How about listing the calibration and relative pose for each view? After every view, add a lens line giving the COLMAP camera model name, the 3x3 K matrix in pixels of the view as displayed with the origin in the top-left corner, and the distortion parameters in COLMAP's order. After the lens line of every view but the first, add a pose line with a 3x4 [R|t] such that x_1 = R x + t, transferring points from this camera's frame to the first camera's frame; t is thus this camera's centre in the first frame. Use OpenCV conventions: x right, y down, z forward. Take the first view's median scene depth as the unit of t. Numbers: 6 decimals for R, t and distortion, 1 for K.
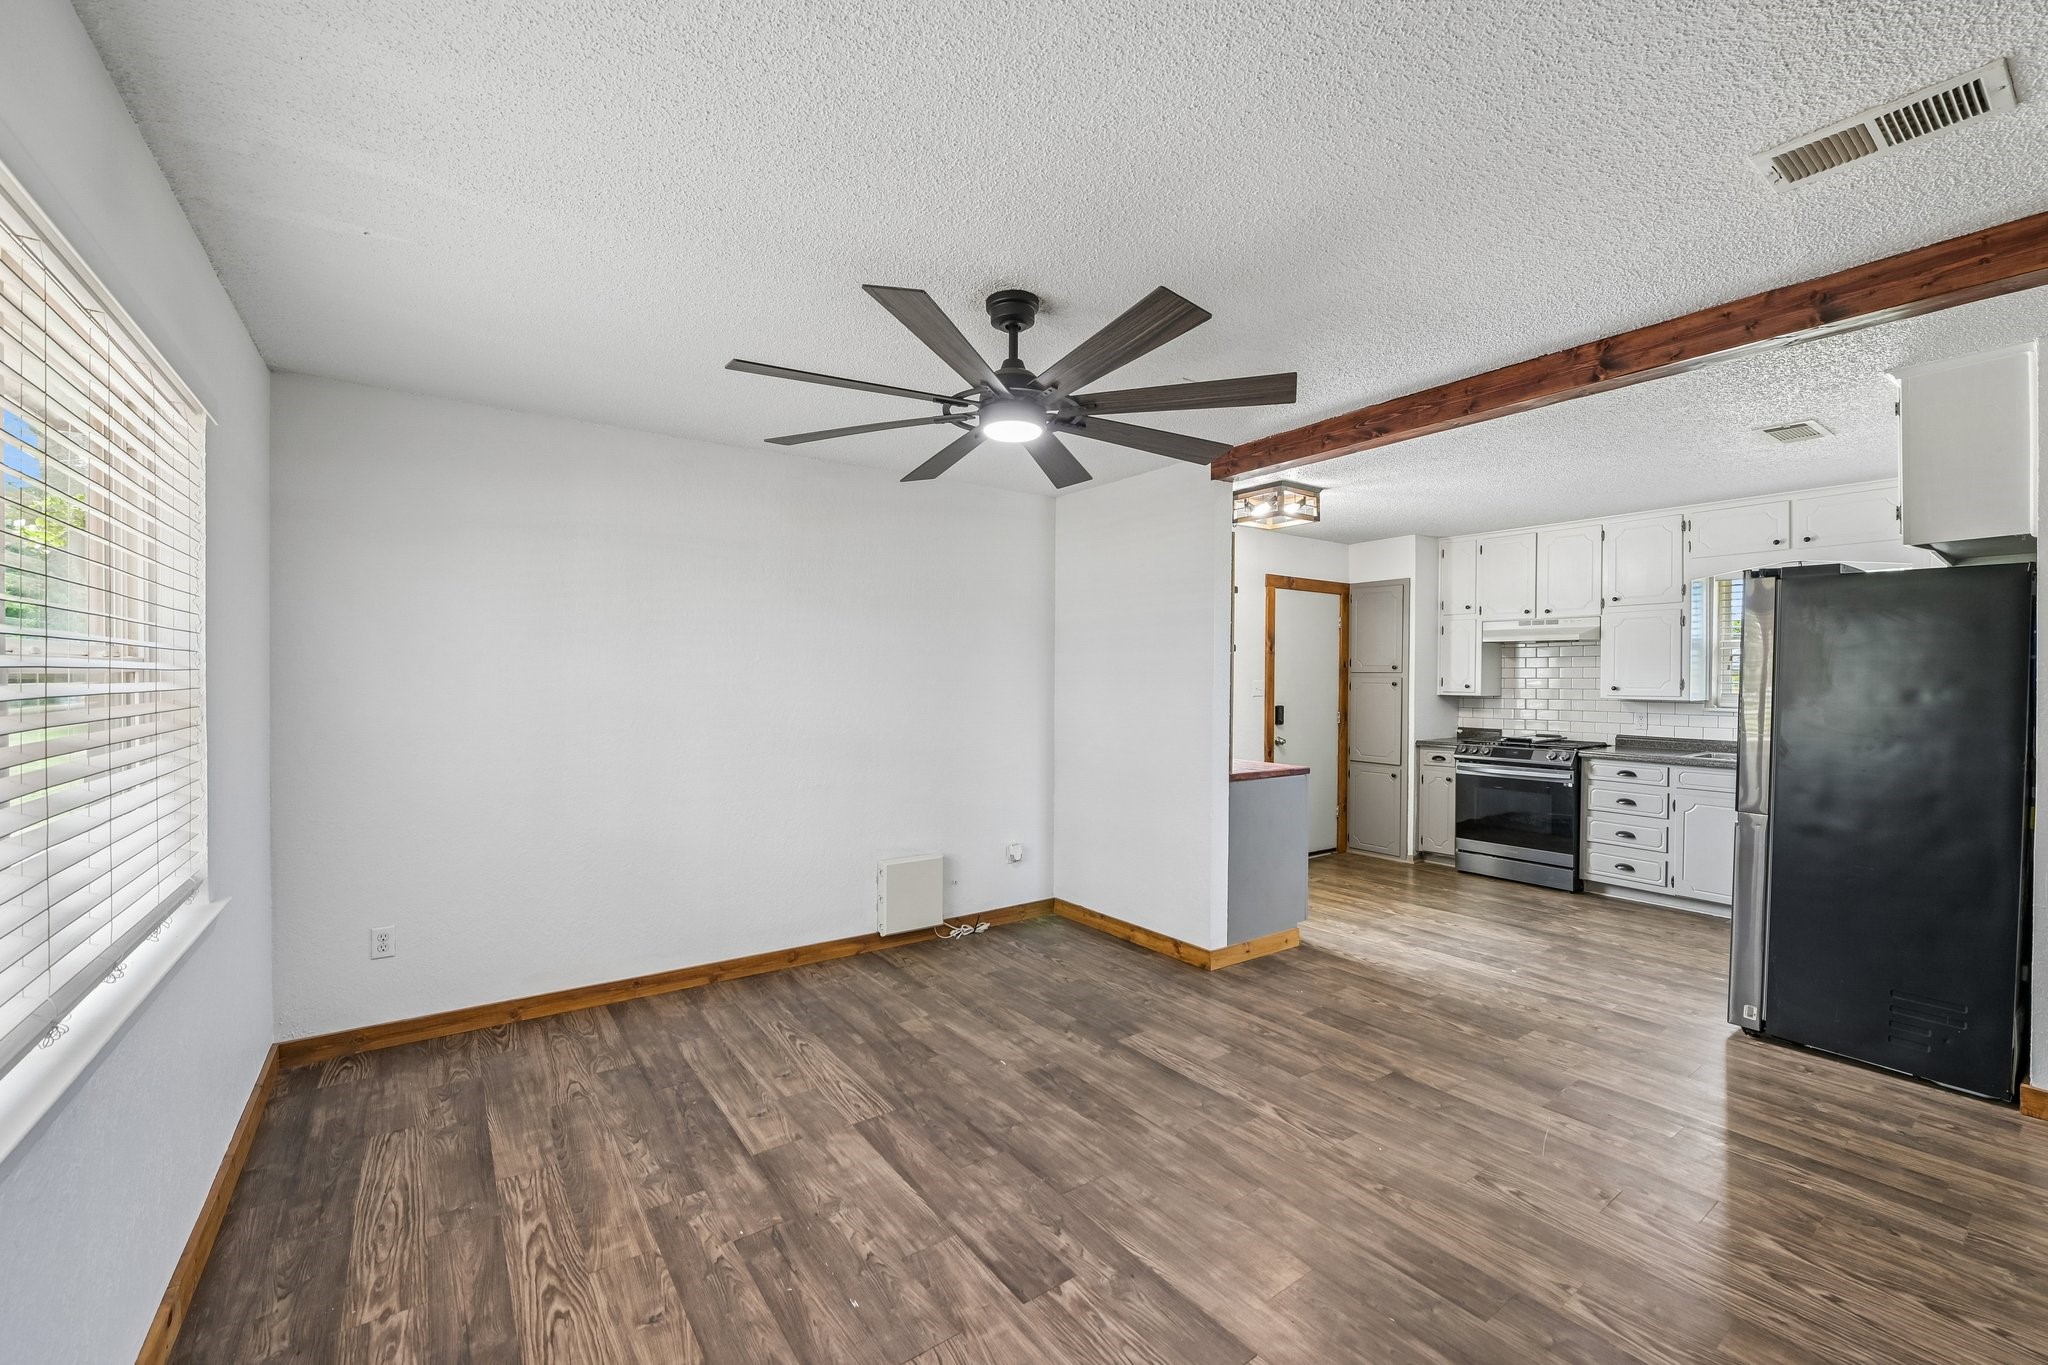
lens RADIAL K [[835.4, 0, 1024.0], [0, 835.4, 682.5], [0, 0, 1]] dist [-0.007464, -0.000080]
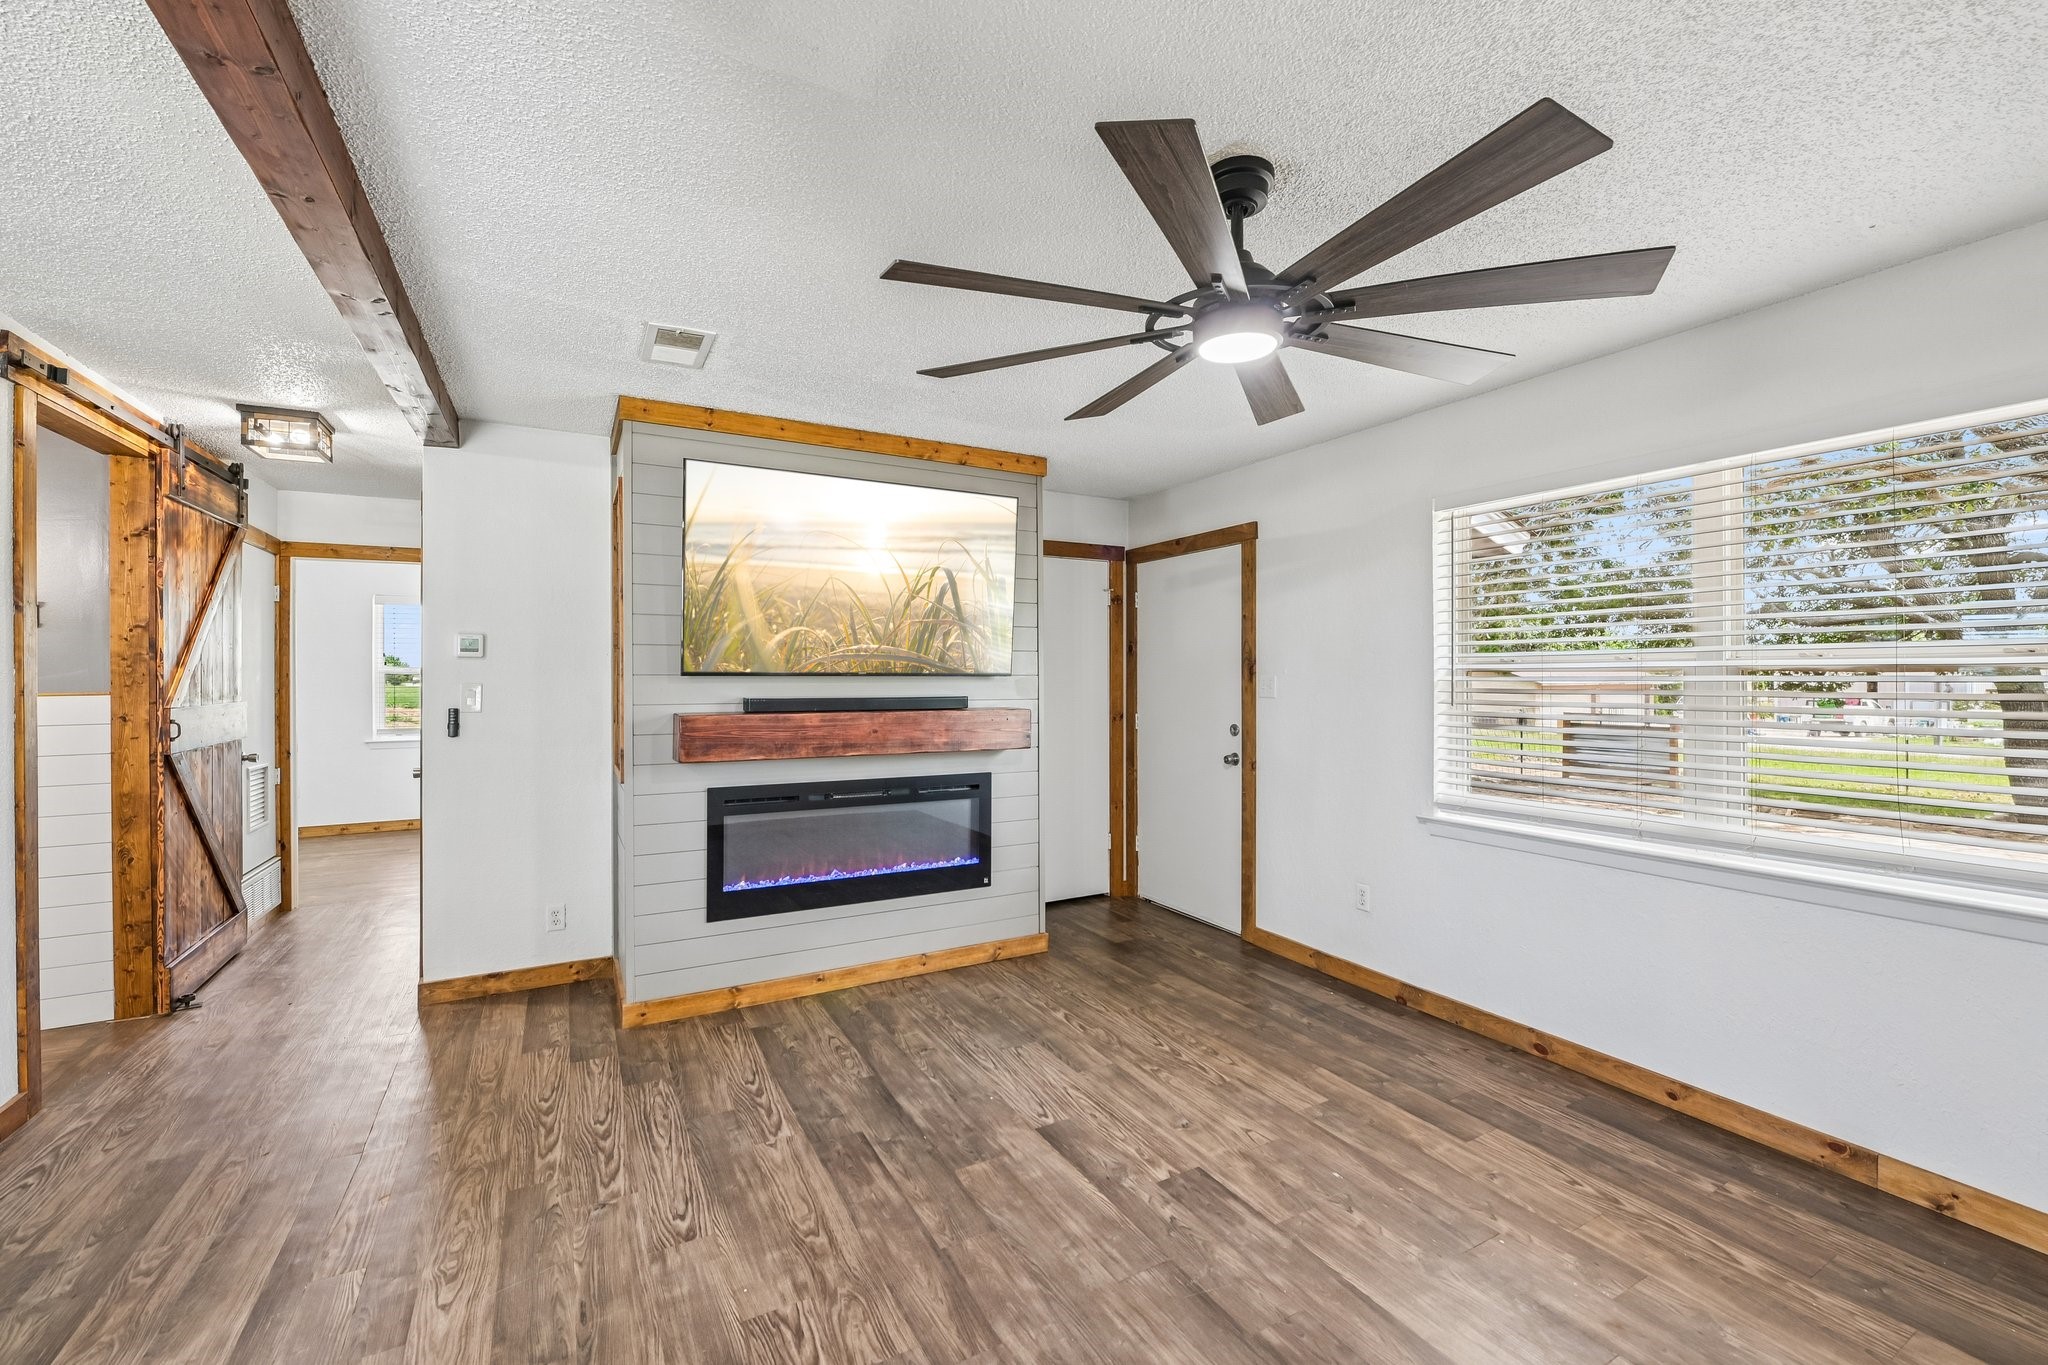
lens RADIAL K [[834.7, 0, 1023.8], [0, 834.7, 680.0], [0, 0, 1]] dist [-0.012925, -0.000369]
pose [[-0.993144, -0.001392, 0.116892, 0.079190], [0.000108, 0.999918, 0.012826, -0.006180], [-0.116900, 0.012751, -0.993062, 1.539765]]
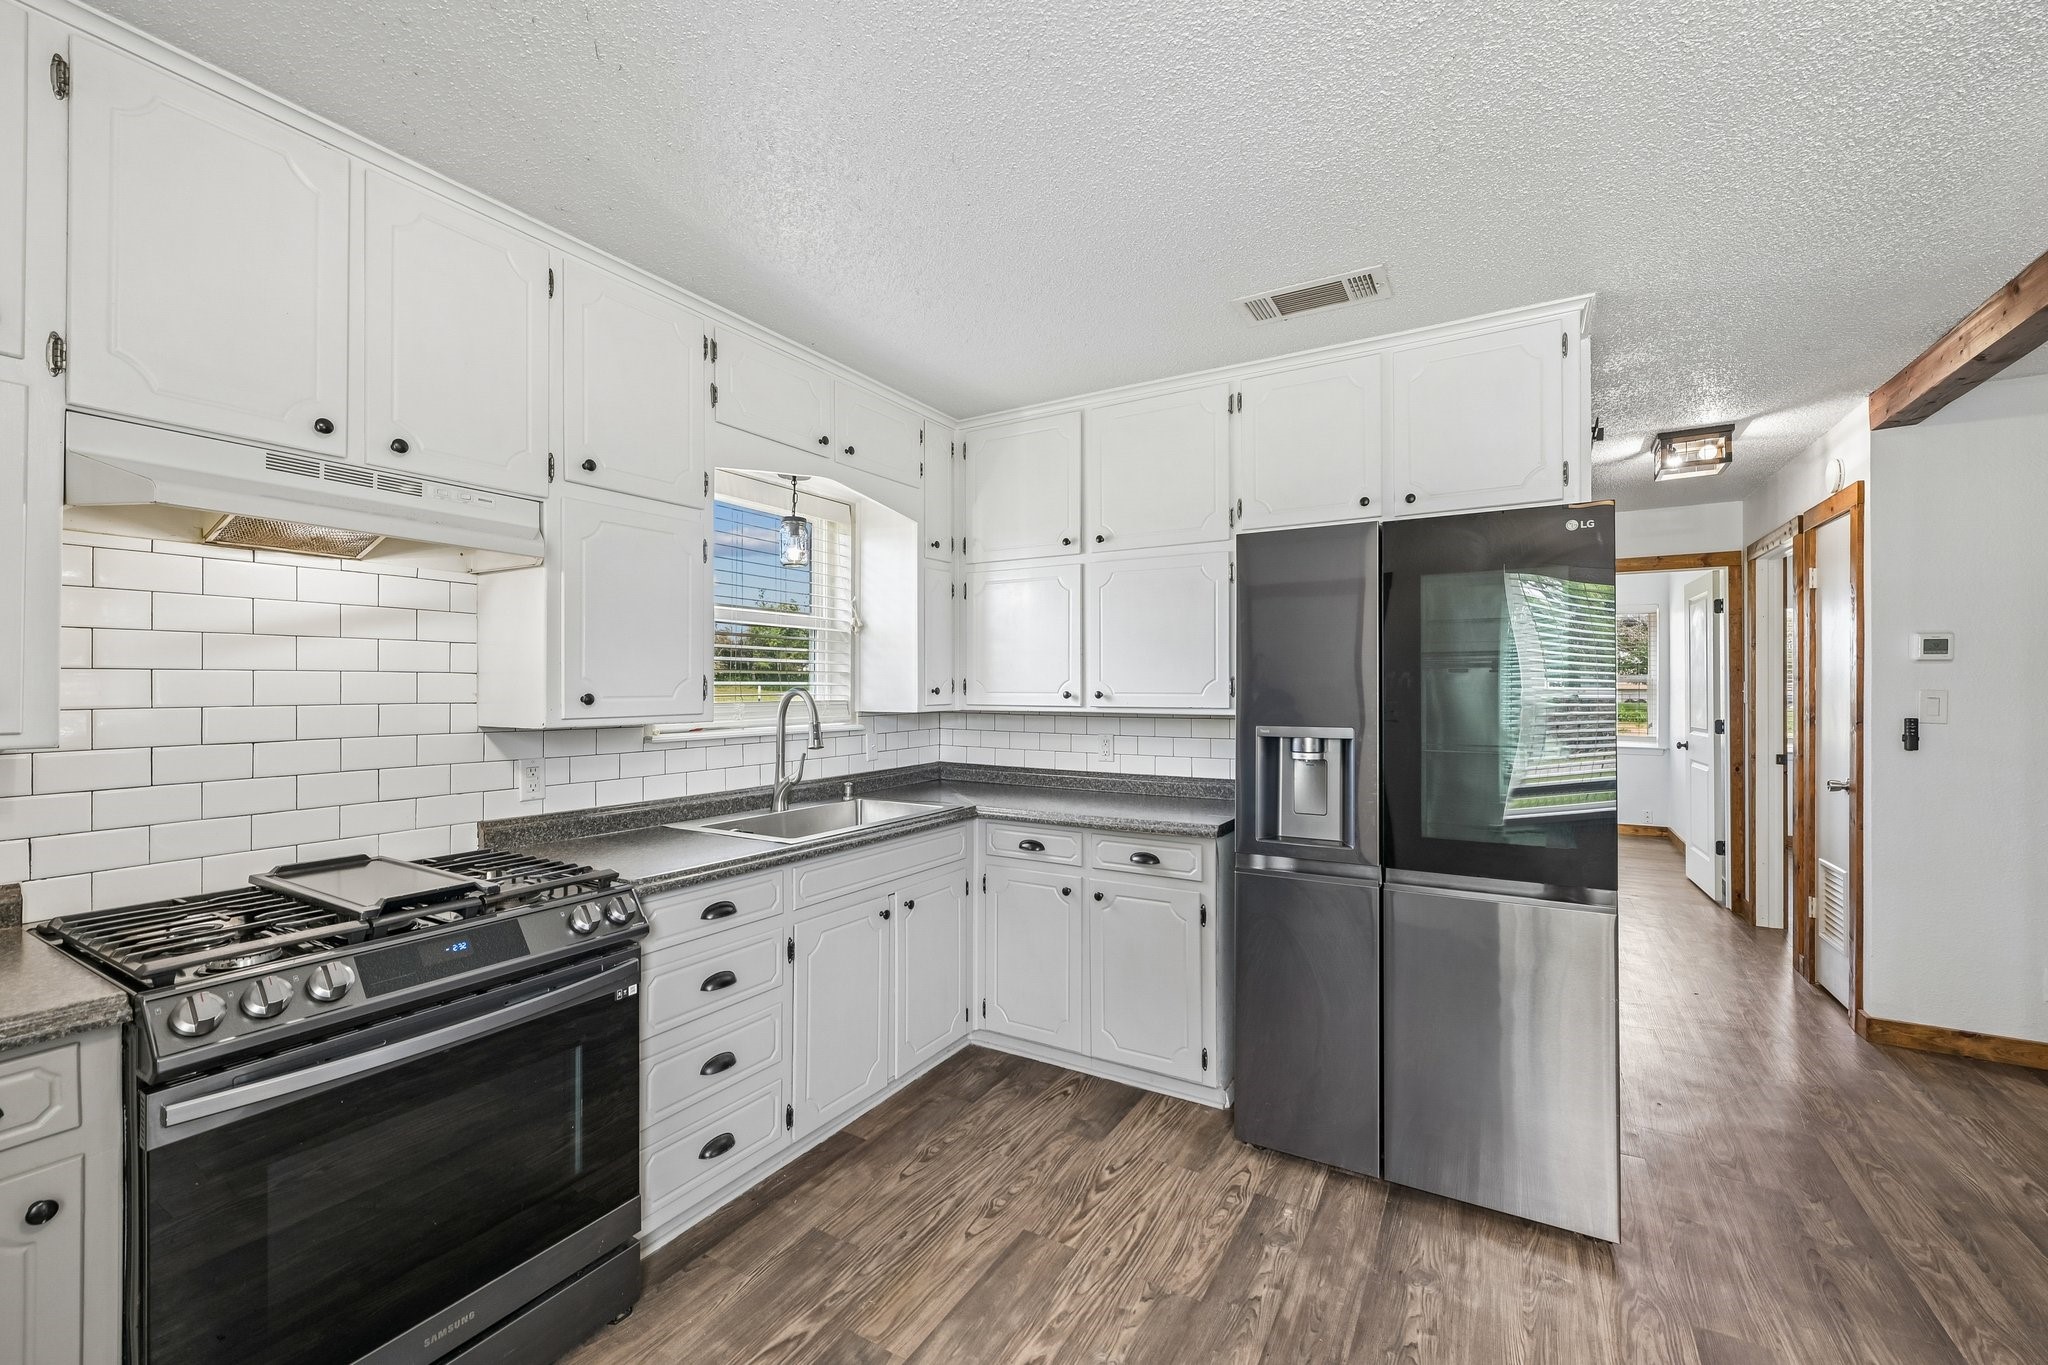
lens RADIAL K [[830.0, 0, 1031.8], [0, 830.0, 681.3], [0, 0, 1]] dist [0.000590, -0.000279]
pose [[-0.409552, 0.000826, 0.912287, 0.559724], [0.003673, 0.999993, 0.000744, -0.001609], [-0.912280, 0.003656, -0.409552, 1.939406]]
